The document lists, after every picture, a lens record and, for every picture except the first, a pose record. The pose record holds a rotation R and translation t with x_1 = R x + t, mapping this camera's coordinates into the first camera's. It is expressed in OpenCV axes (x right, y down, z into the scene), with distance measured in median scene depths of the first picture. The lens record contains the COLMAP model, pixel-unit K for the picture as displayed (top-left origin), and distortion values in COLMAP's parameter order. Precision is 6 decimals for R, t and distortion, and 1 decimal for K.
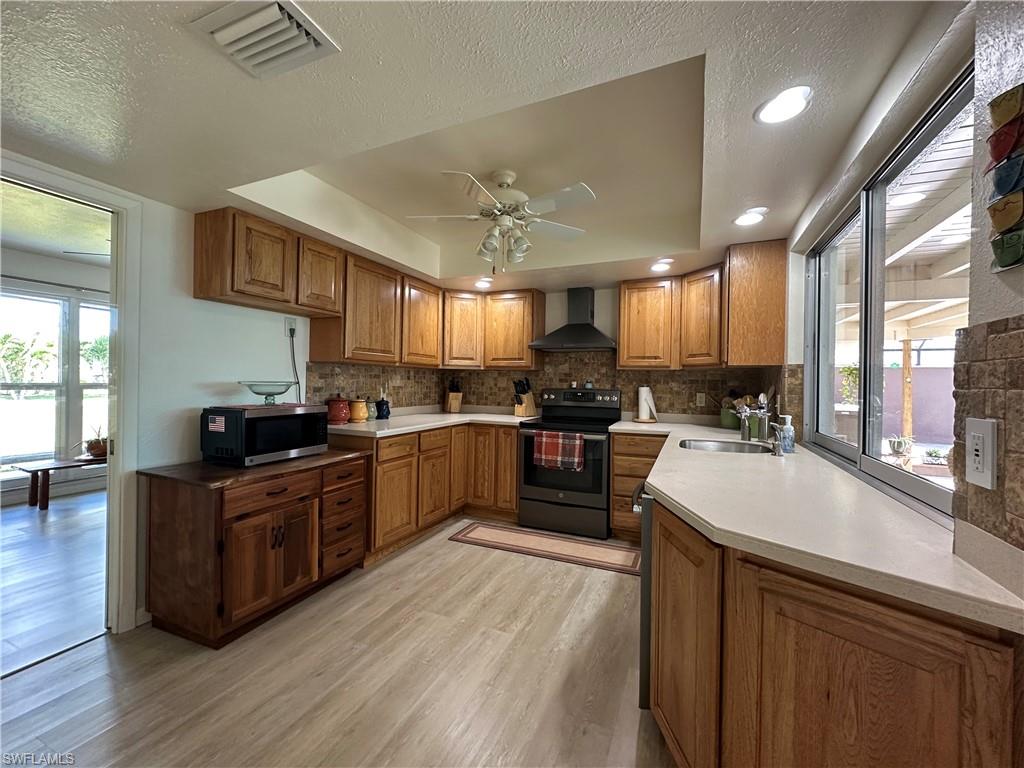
lens RADIAL K [[417.8, 0, 511.4], [0, 417.8, 383.1], [0, 0, 1]] dist [-0.001201, 0.000043]
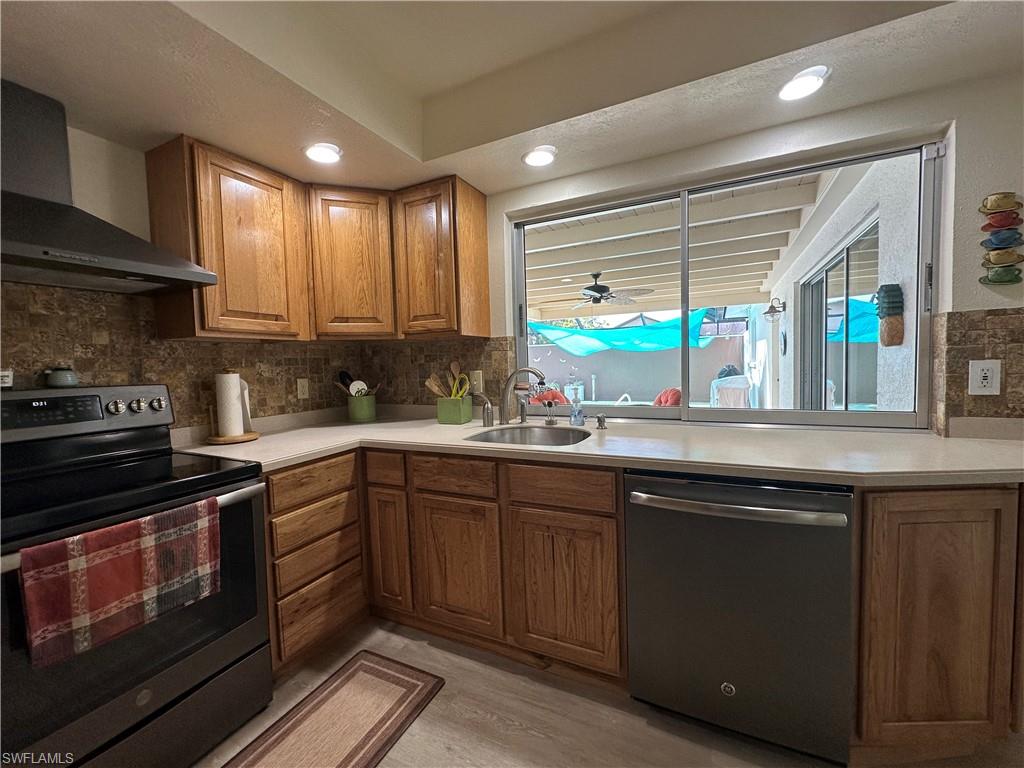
lens RADIAL K [[417.8, 0, 511.4], [0, 417.8, 383.1], [0, 0, 1]] dist [-0.001201, 0.000043]
pose [[0.043219, -0.067061, 0.996812, -0.198327], [0.032589, 0.997308, 0.065681, -0.001345], [-0.998534, 0.029647, 0.045288, 0.695960]]
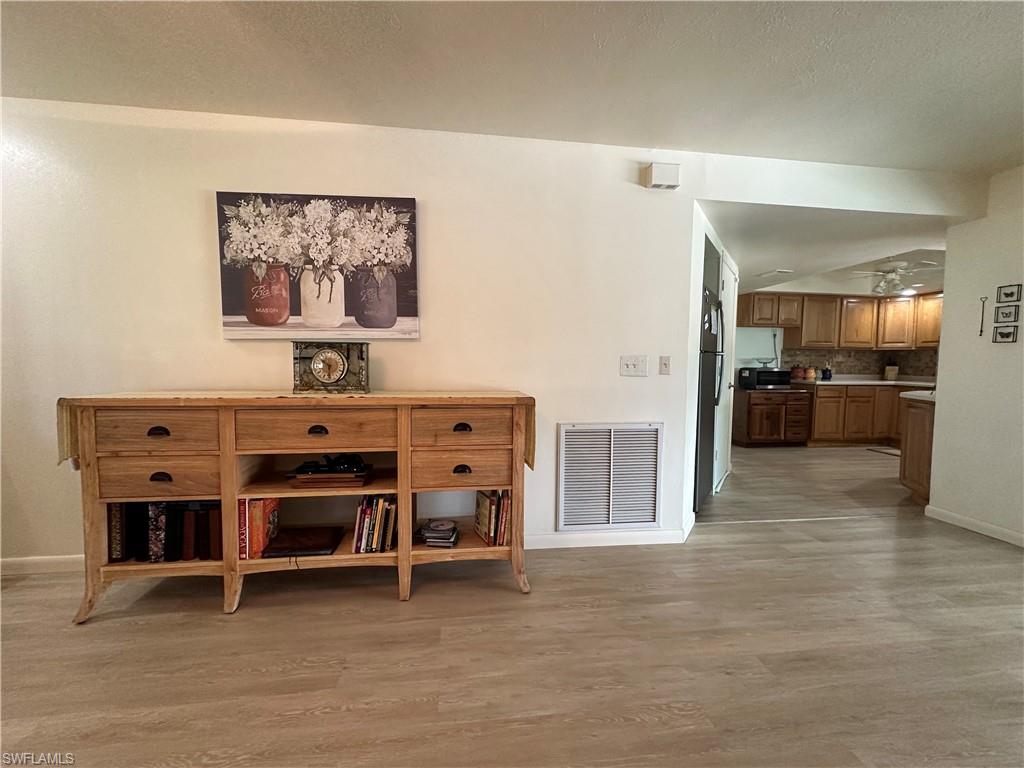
lens RADIAL K [[417.8, 0, 511.4], [0, 417.8, 383.1], [0, 0, 1]] dist [-0.001201, 0.000043]
pose [[0.517121, 0.037894, -0.855073, 0.544360], [-0.005415, 0.999144, 0.041004, 0.037546], [0.855895, -0.016574, 0.516884, -1.116959]]
